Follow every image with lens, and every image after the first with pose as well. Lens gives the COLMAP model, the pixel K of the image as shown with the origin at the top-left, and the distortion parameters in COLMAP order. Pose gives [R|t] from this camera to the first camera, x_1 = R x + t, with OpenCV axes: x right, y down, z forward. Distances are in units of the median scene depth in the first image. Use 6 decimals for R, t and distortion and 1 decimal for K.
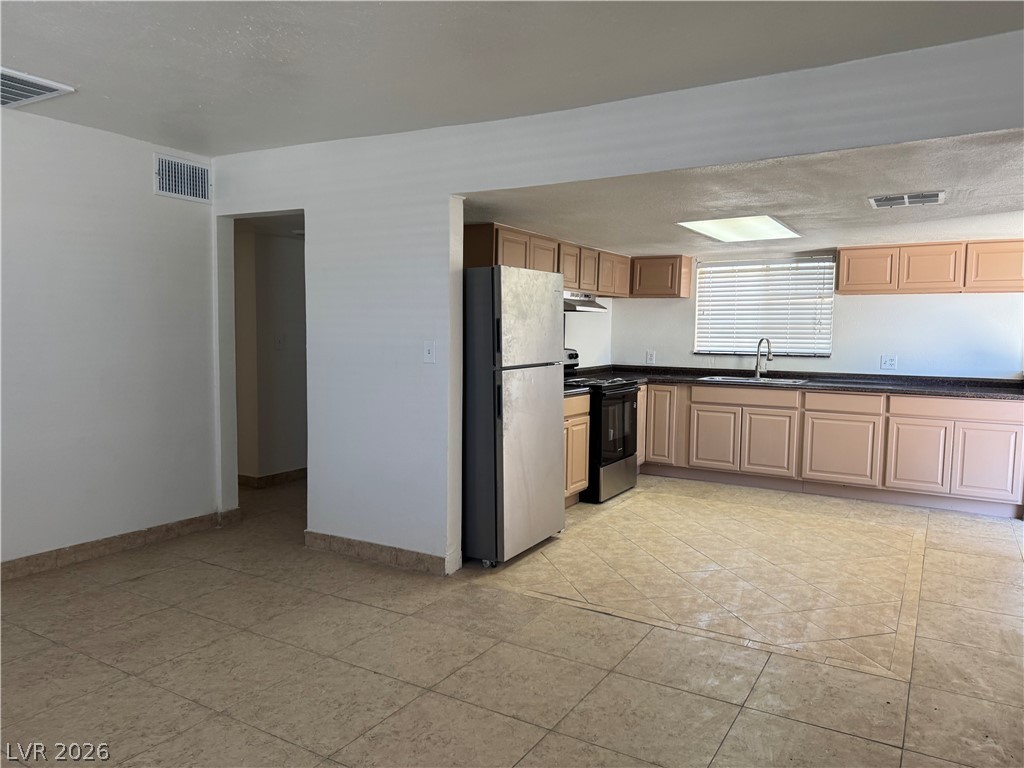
lens RADIAL K [[717.7, 0, 516.2], [0, 717.7, 388.2], [0, 0, 1]] dist [0.071687, -0.100219]
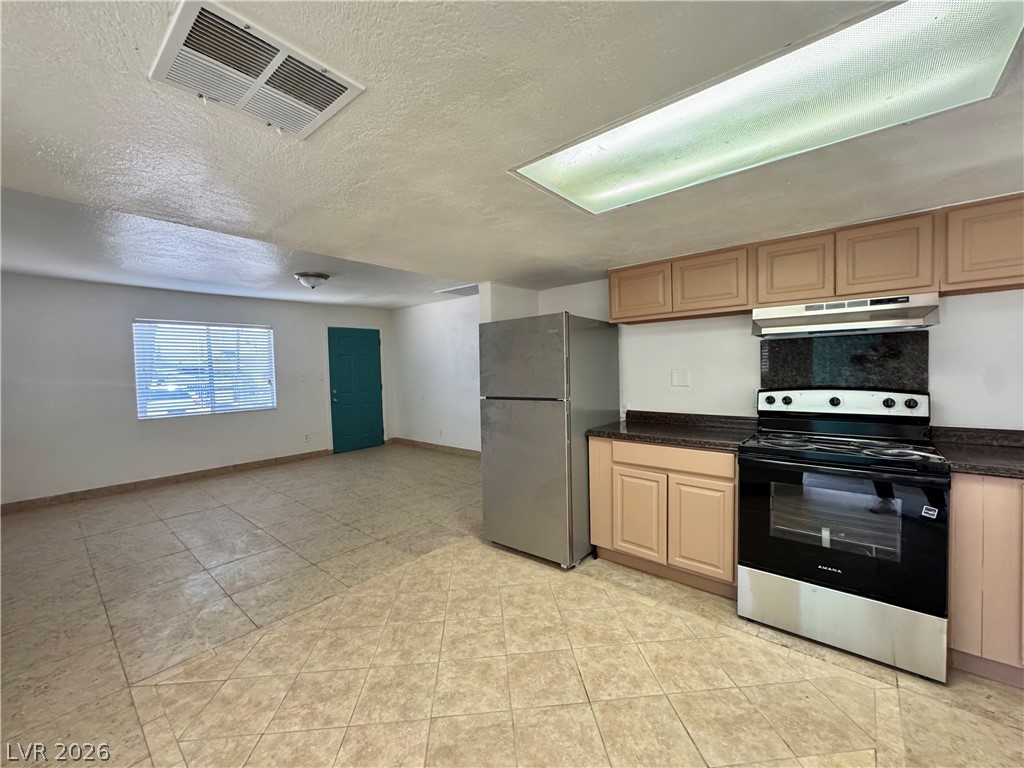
lens RADIAL K [[410.3, 0, 511.5], [0, 410.3, 381.7], [0, 0, 1]] dist [-0.004404, 0.000663]
pose [[-0.170228, 0.026112, -0.985059, 0.574307], [-0.058371, 0.997626, 0.036532, -0.068637], [0.983674, 0.063718, -0.168300, 0.905731]]
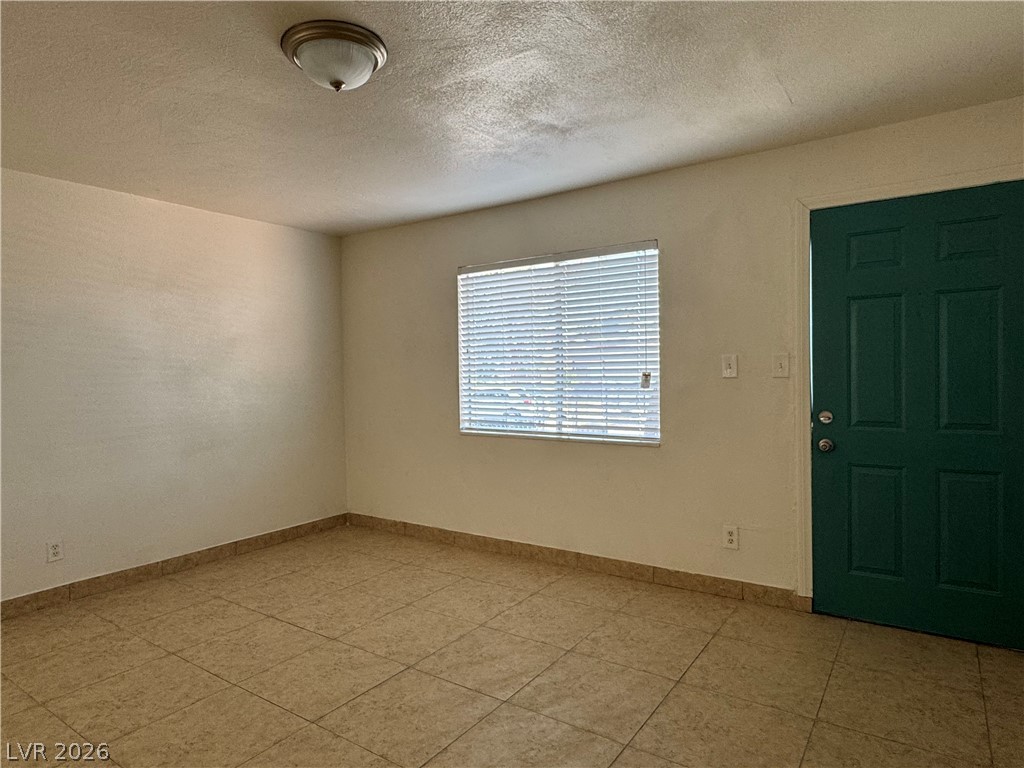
lens RADIAL K [[614.9, 0, 510.3], [0, 614.9, 388.3], [0, 0, 1]] dist [-0.004393, 0.000831]
pose [[-0.997033, 0.003471, 0.076897, -0.341922], [0.012528, 0.992980, 0.117613, -0.060213], [-0.075949, 0.118228, -0.990078, 0.753456]]
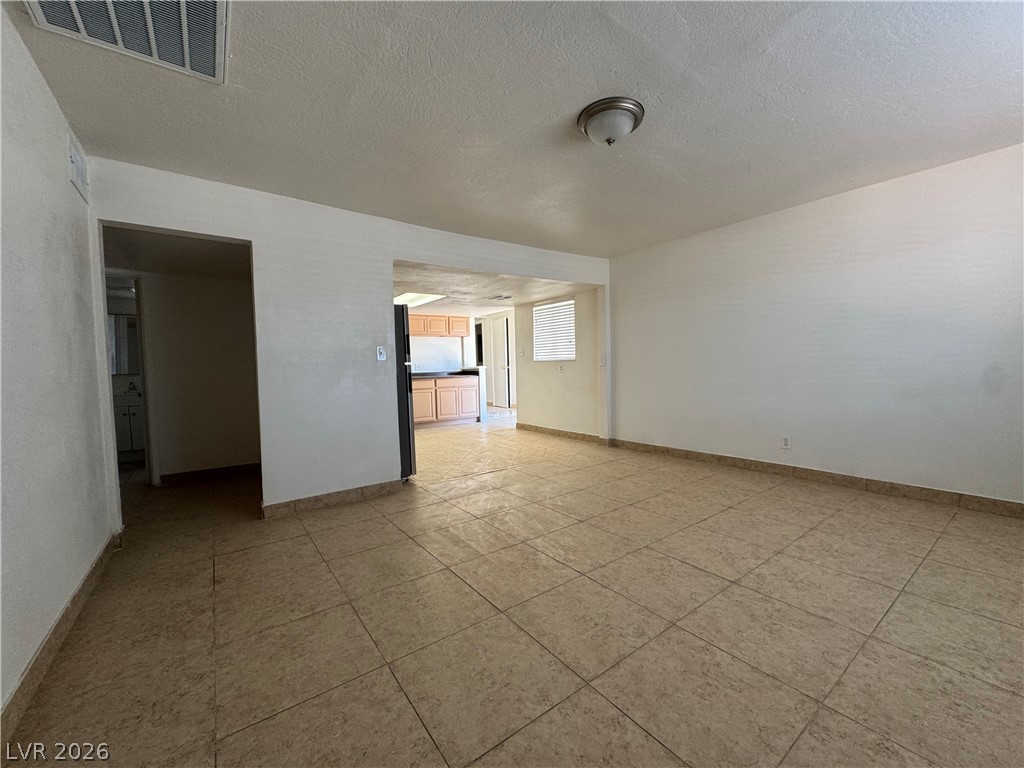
lens RADIAL K [[410.3, 0, 508.1], [0, 410.3, 383.5], [0, 0, 1]] dist [-0.004404, 0.000663]
pose [[0.398286, -0.063831, 0.915037, -0.641663], [0.105784, 0.994116, 0.023302, 0.017805], [-0.911141, 0.087516, 0.402695, 0.292303]]
